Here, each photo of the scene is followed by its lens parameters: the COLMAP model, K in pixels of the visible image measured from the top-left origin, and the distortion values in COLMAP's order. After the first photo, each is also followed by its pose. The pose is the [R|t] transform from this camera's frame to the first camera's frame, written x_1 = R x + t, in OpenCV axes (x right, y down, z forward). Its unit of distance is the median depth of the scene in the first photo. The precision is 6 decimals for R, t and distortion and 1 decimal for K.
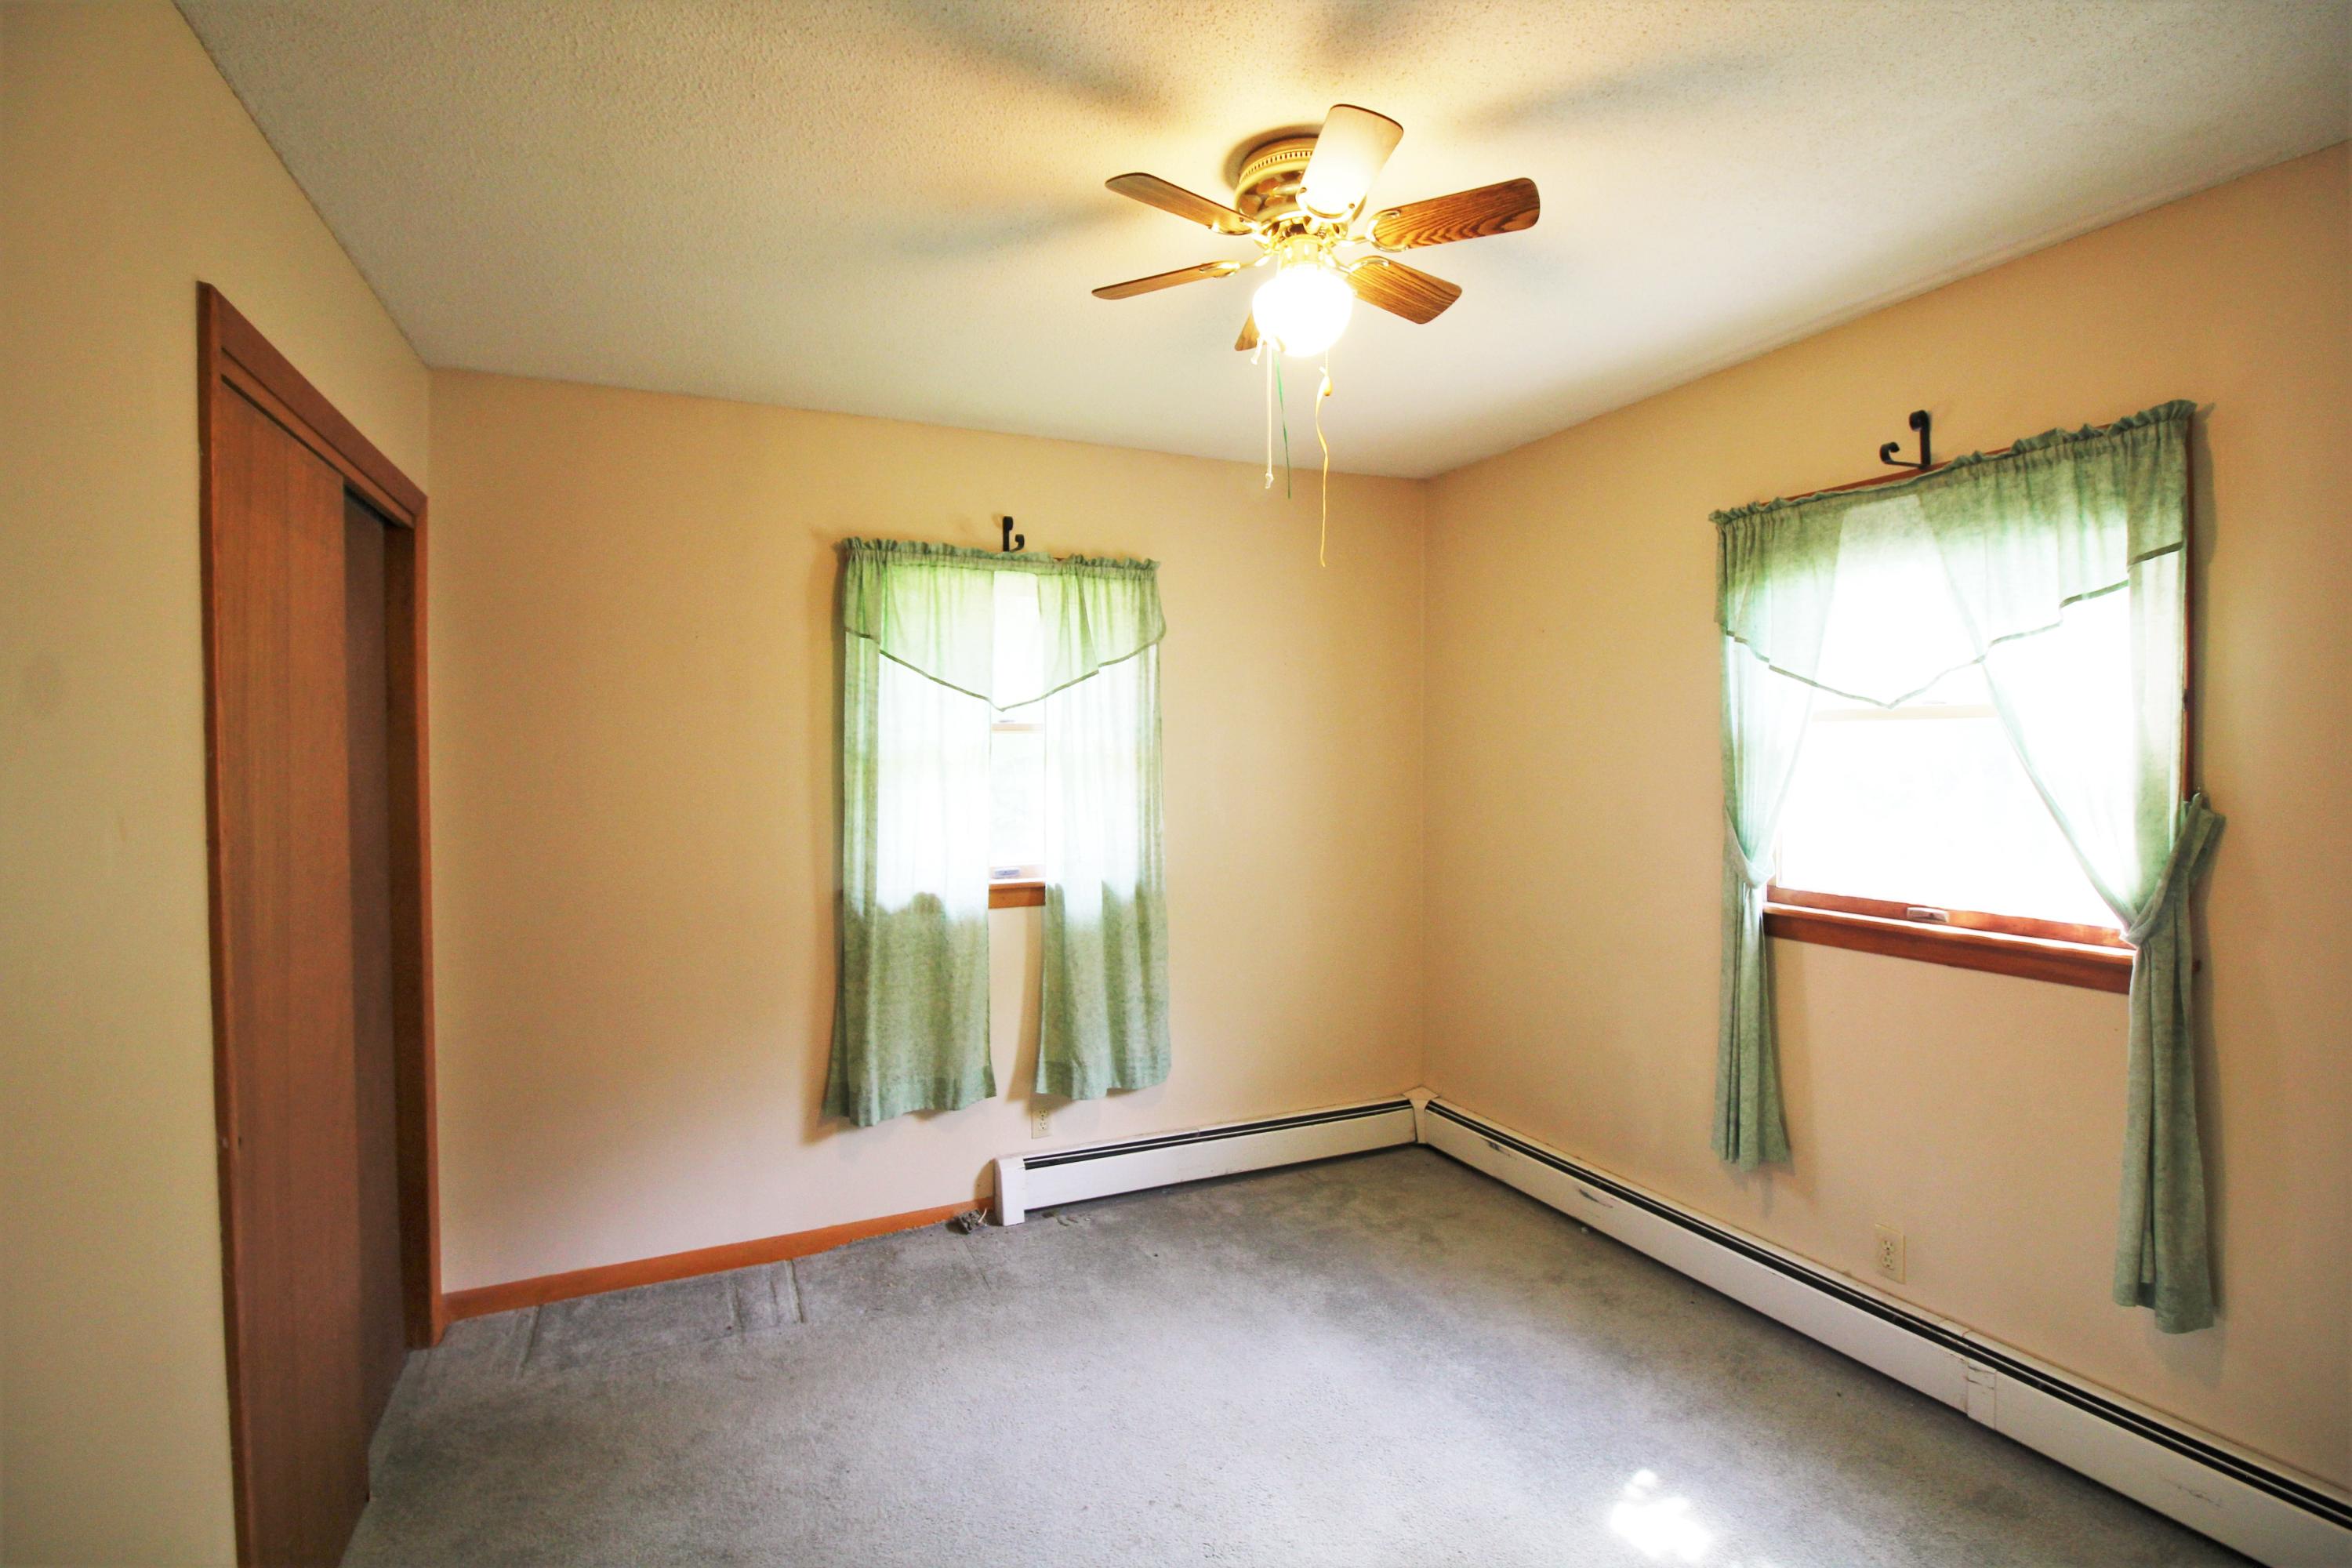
lens RADIAL K [[1088.3, 0, 1184.2], [0, 1088.3, 777.9], [0, 0, 1]] dist [-0.010015, -0.007494]
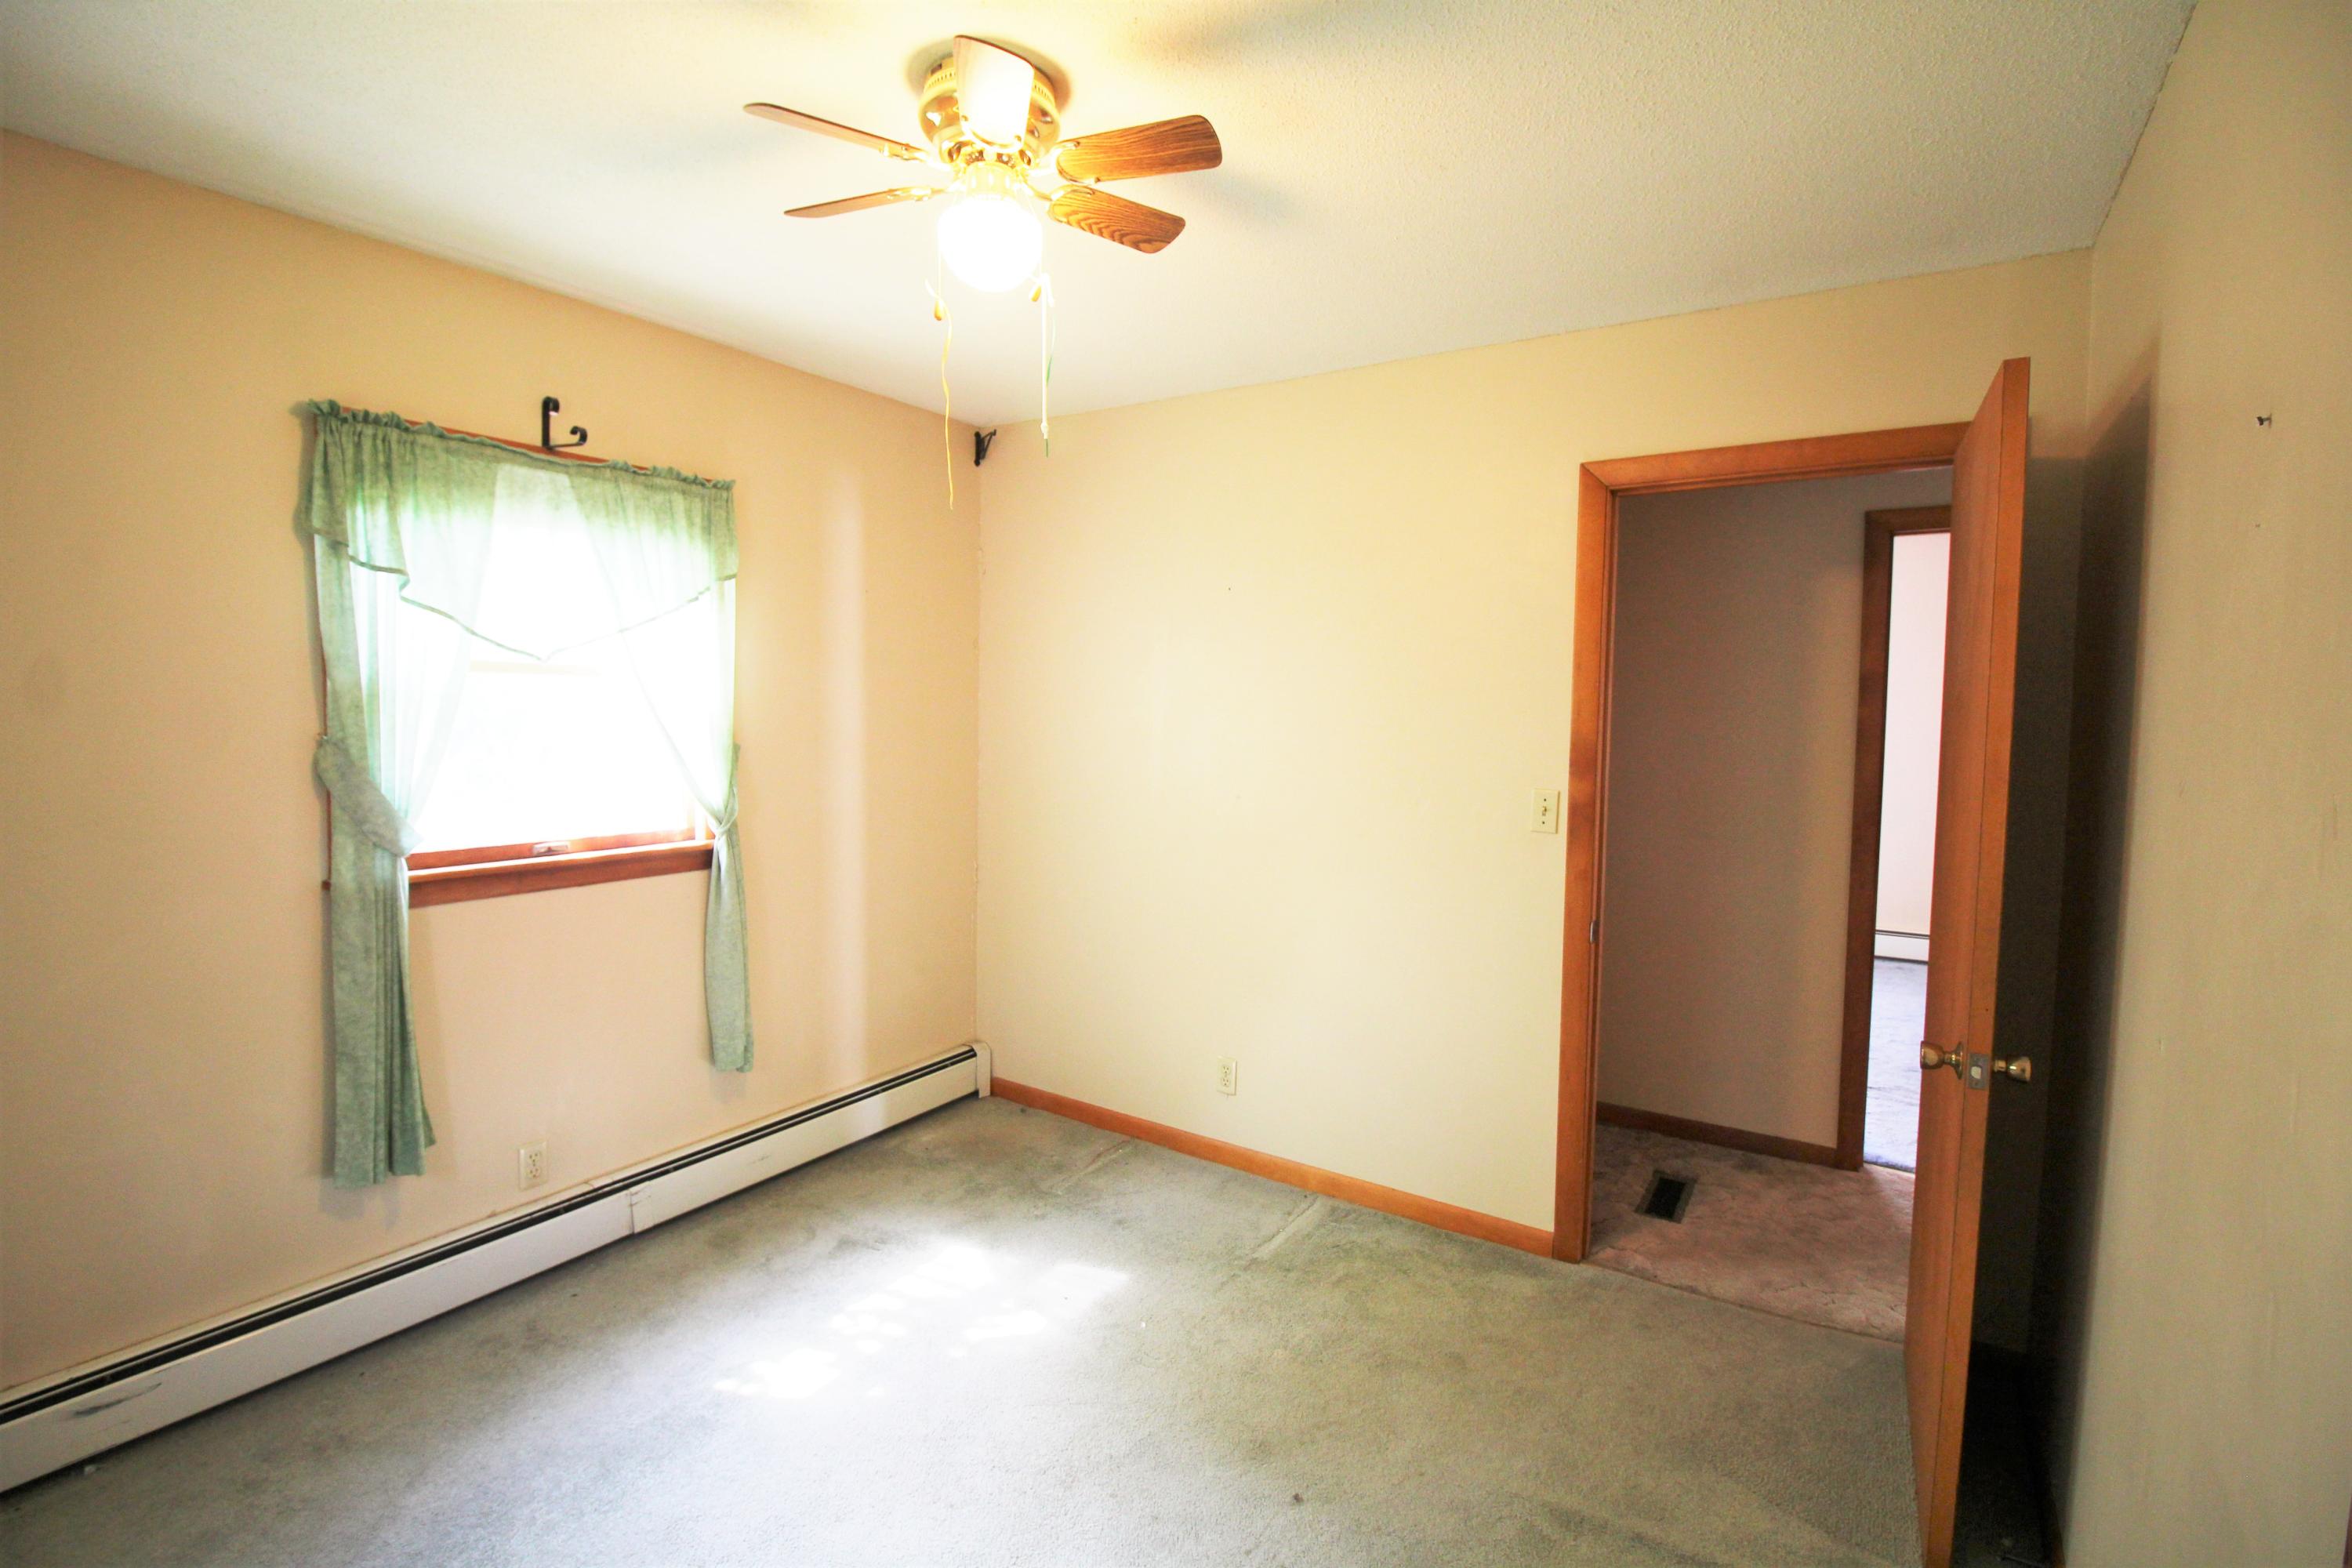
lens RADIAL K [[1088.3, 0, 1169.6], [0, 1088.3, 780.7], [0, 0, 1]] dist [-0.010015, -0.007494]
pose [[-0.526036, -0.059686, 0.848365, -0.618969], [0.010082, 0.997027, 0.076397, -0.024503], [-0.850402, 0.048741, -0.523870, 1.057690]]
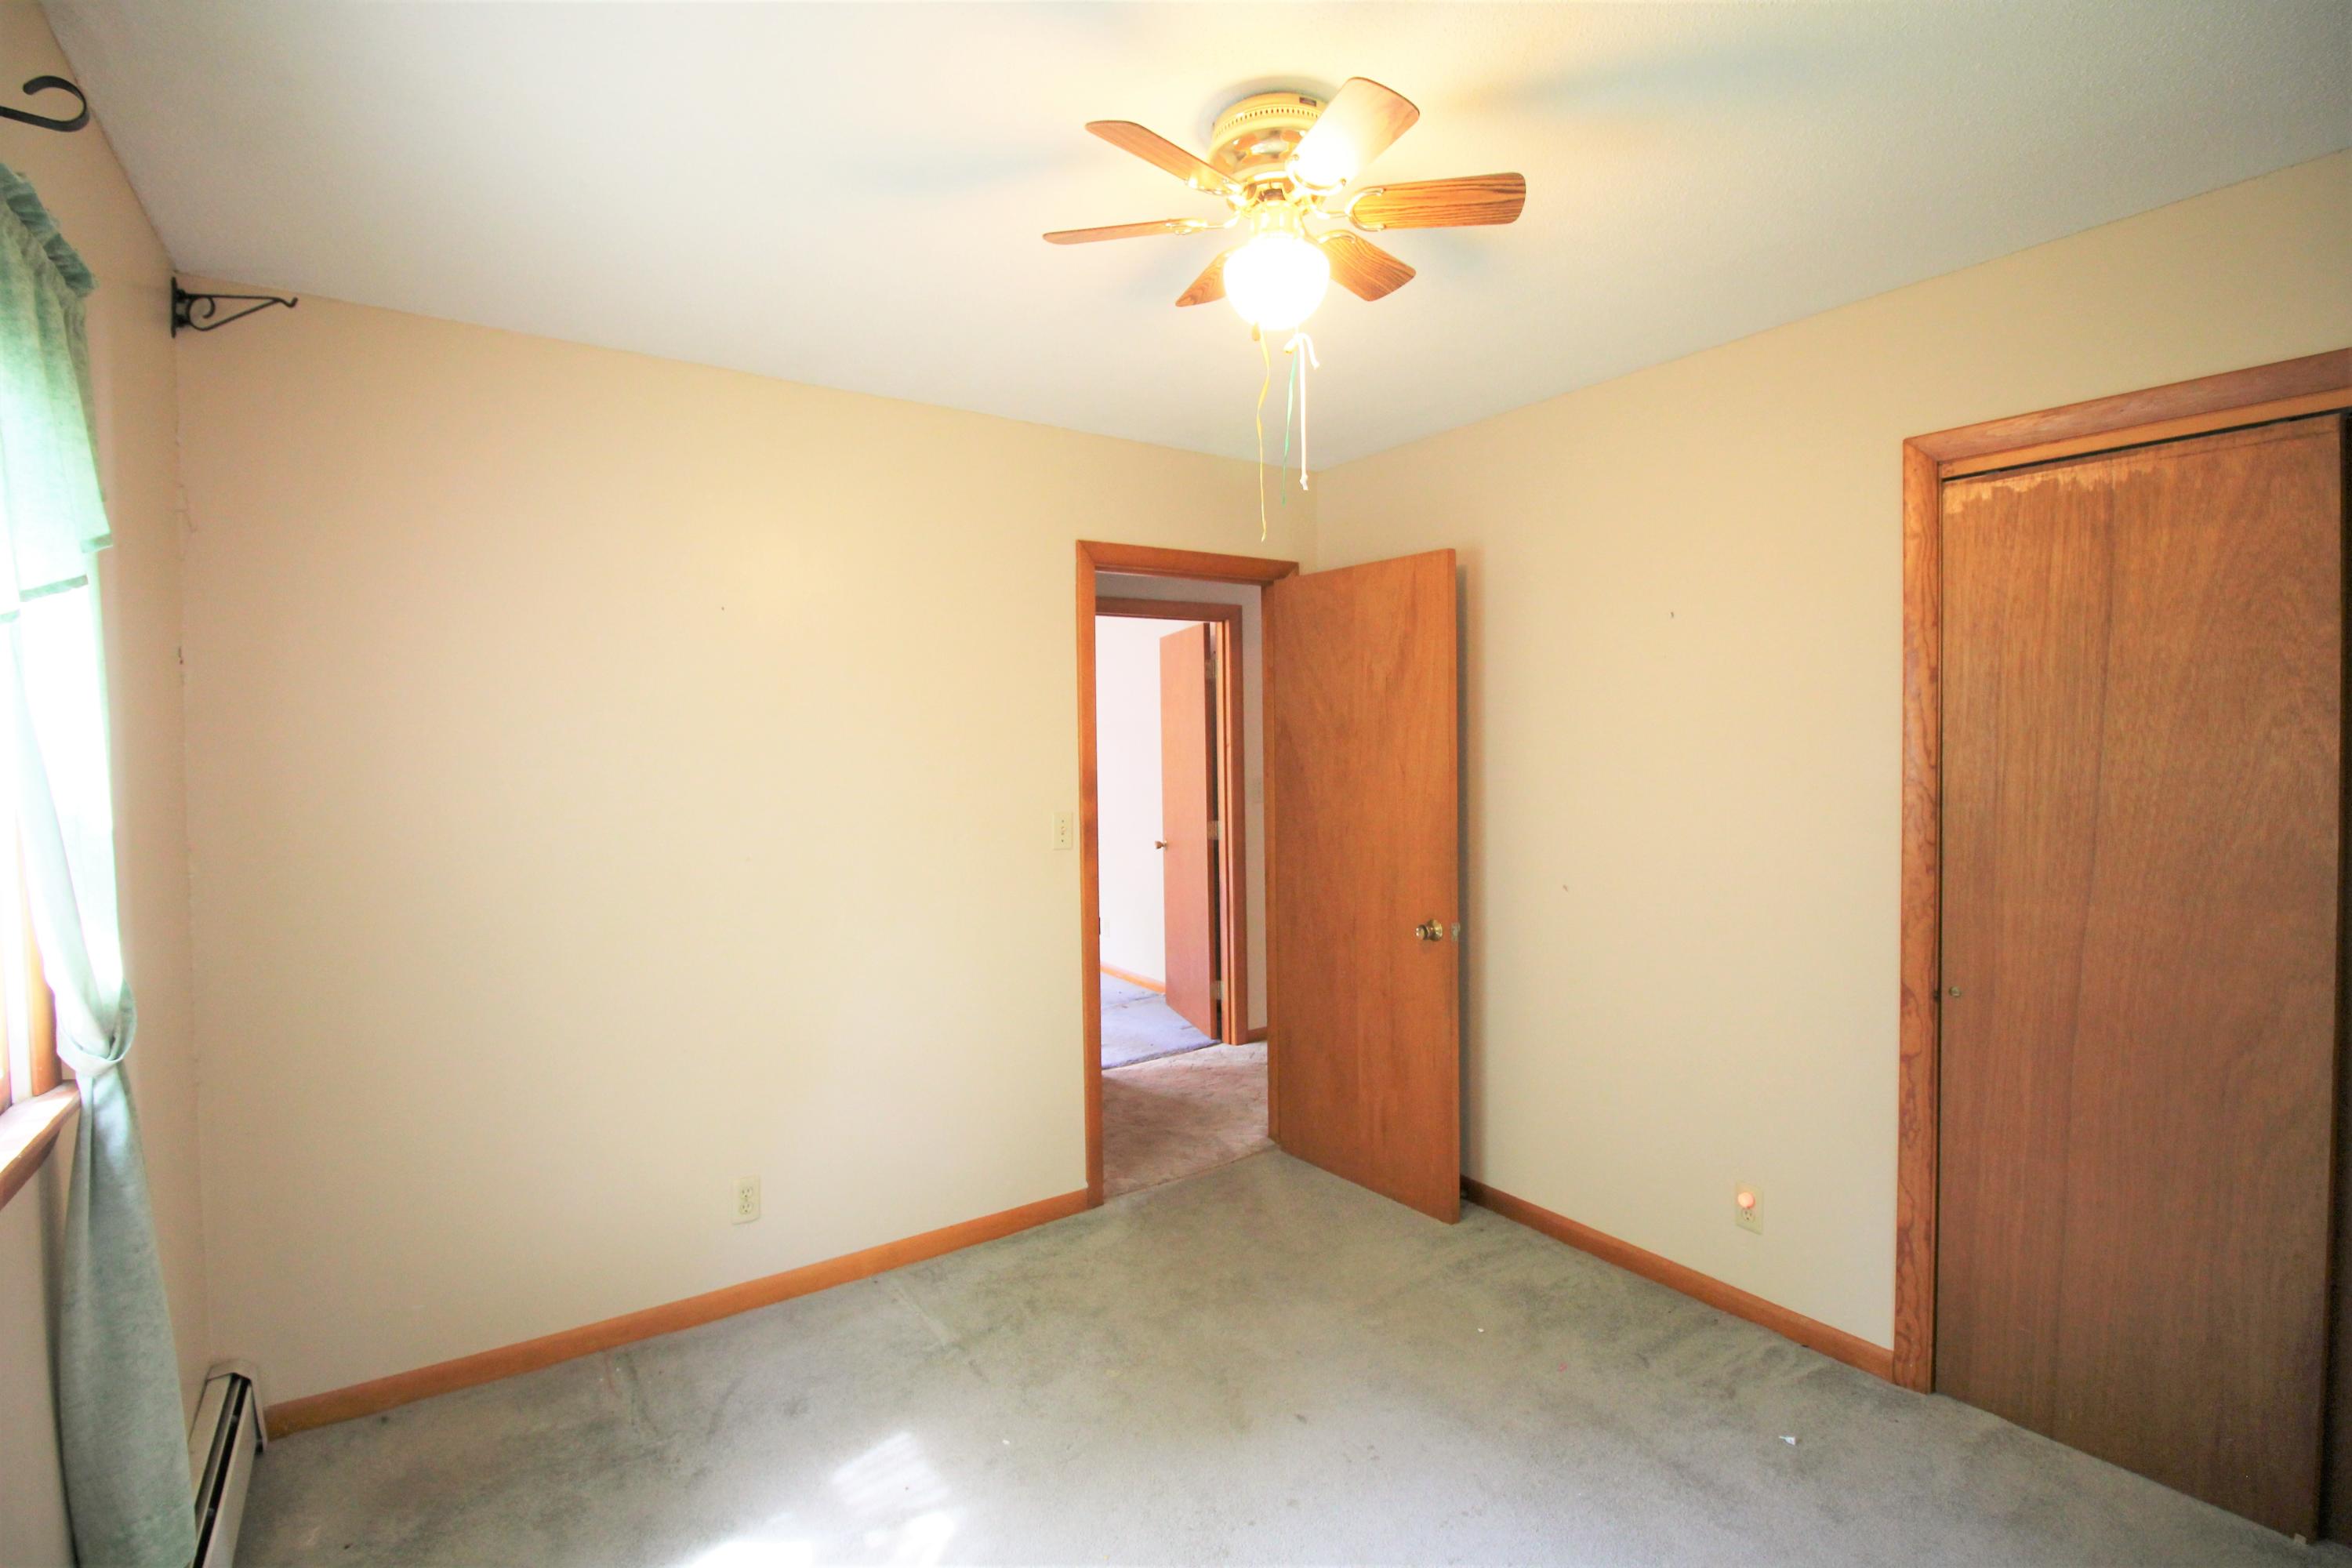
lens RADIAL K [[1088.3, 0, 1170.4], [0, 1088.3, 778.9], [0, 0, 1]] dist [-0.010015, -0.007494]
pose [[-0.979726, 0.017314, -0.199592, 0.307023], [0.006795, 0.998557, 0.053265, -0.038396], [0.200227, 0.050829, -0.978430, 1.472168]]
